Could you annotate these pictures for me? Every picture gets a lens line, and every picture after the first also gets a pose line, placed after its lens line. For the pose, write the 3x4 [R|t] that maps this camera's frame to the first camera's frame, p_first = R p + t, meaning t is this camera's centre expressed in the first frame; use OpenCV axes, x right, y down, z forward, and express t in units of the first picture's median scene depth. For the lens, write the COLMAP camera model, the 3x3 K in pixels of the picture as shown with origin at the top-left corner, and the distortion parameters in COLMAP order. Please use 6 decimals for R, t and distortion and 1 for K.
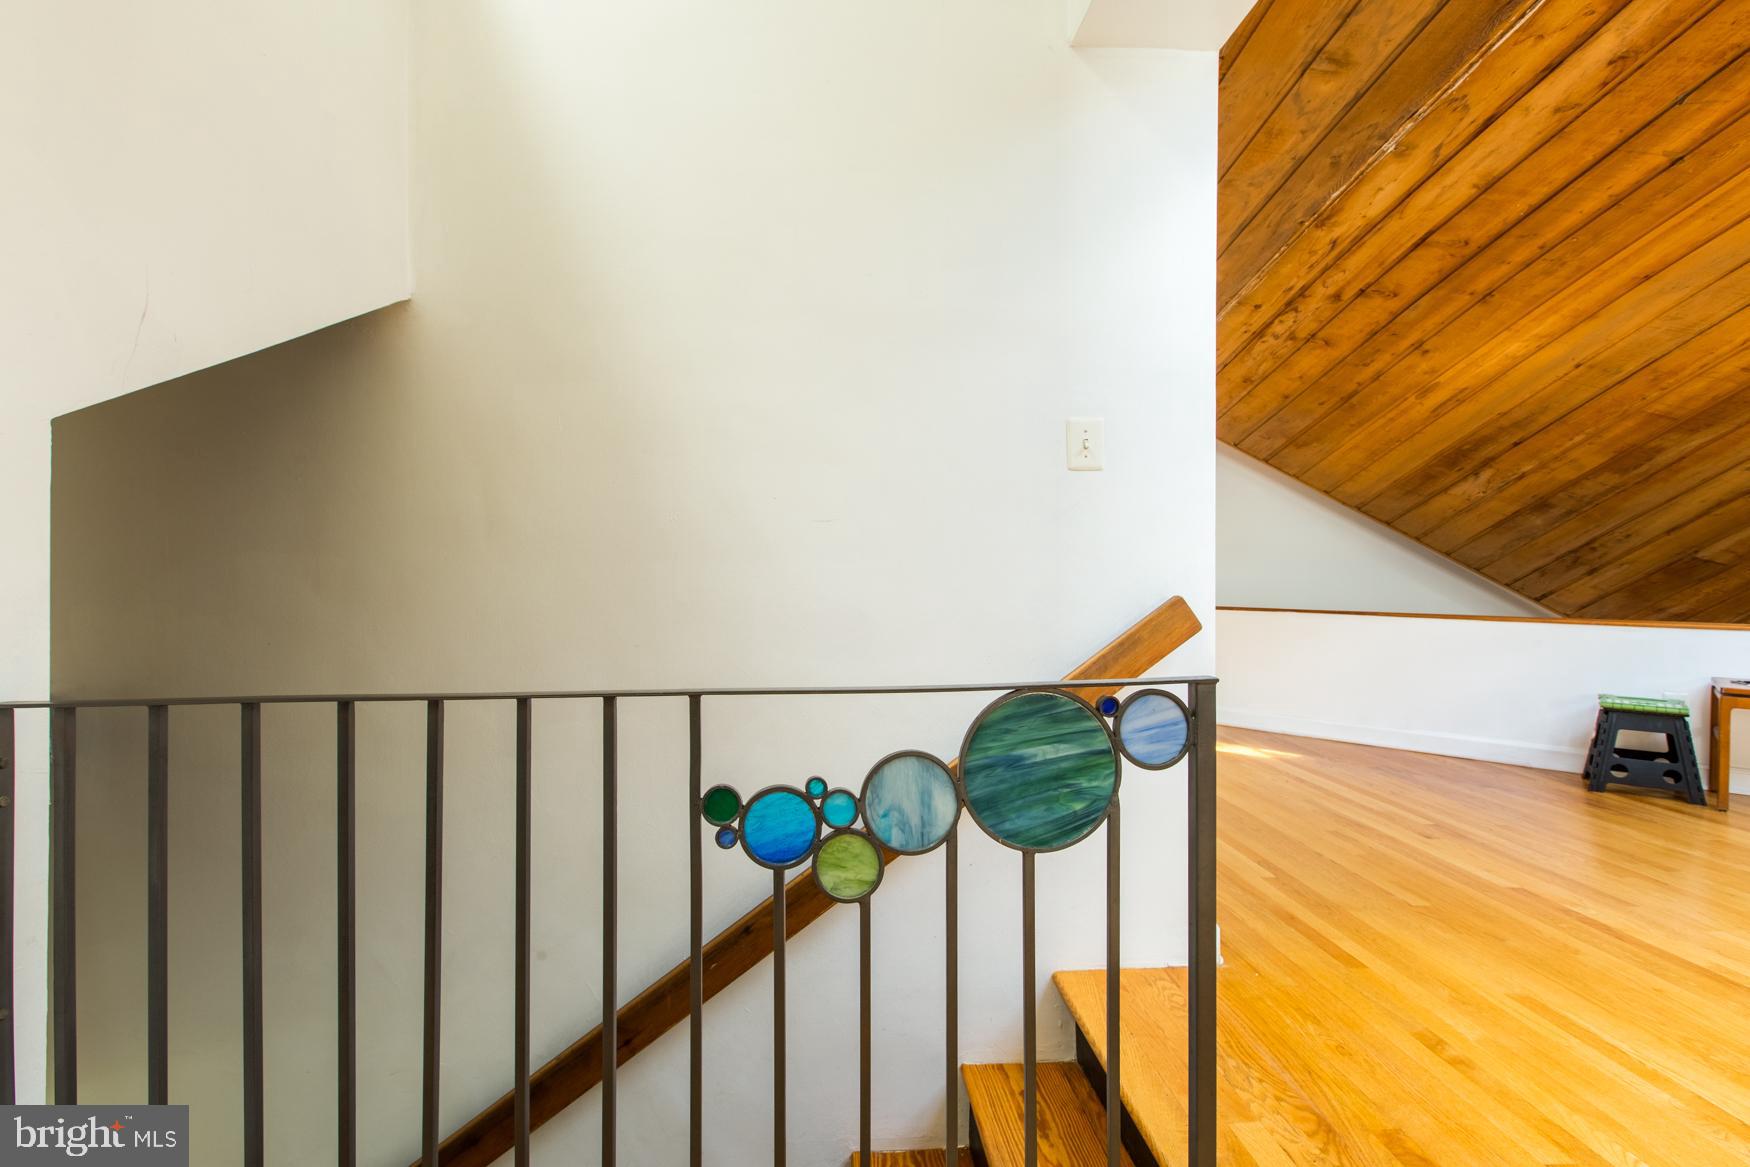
lens RADIAL K [[795.3, 0, 860.9], [0, 795.3, 575.2], [0, 0, 1]] dist [-0.008765, -0.001201]
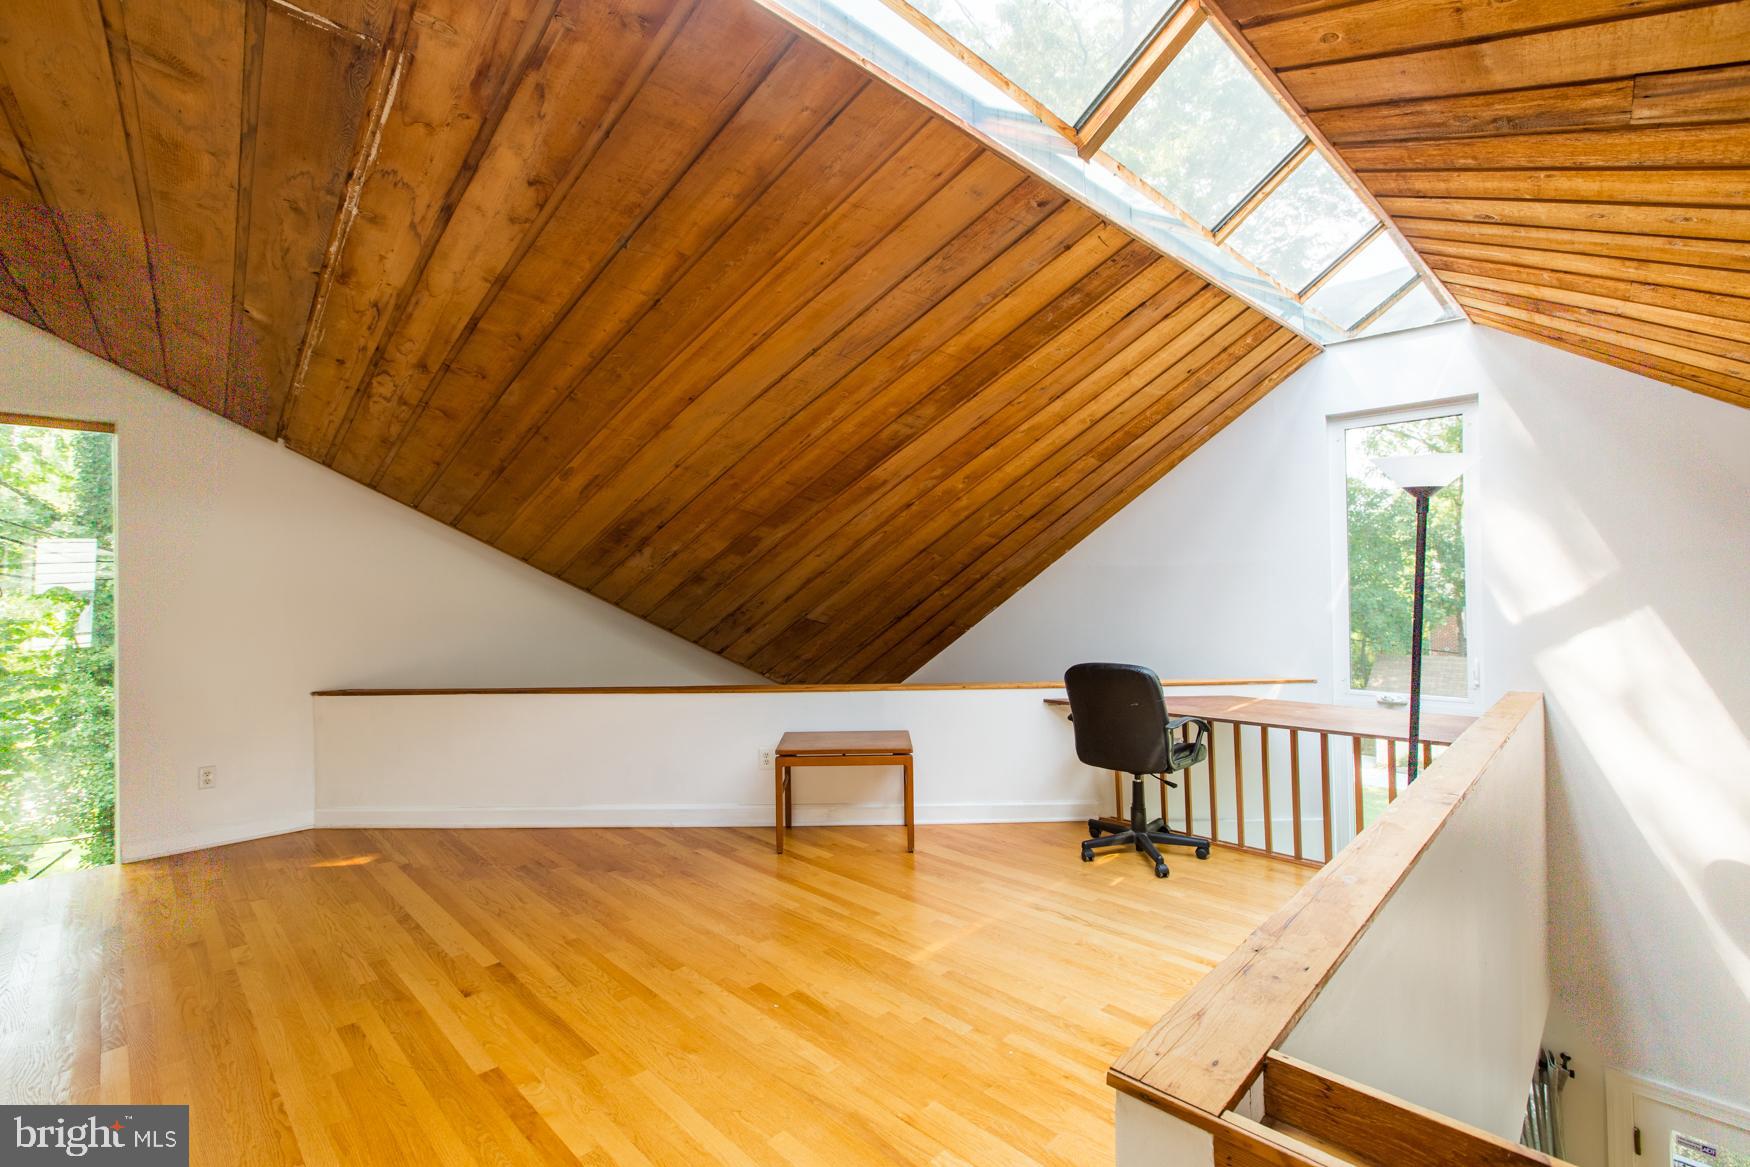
lens RADIAL K [[795.3, 0, 860.9], [0, 795.3, 575.2], [0, 0, 1]] dist [-0.008765, -0.001201]
pose [[0.726772, -0.006517, 0.686848, 0.304357], [0.025025, 0.999542, -0.016996, -0.080857], [-0.686423, 0.029541, 0.726602, 0.024896]]
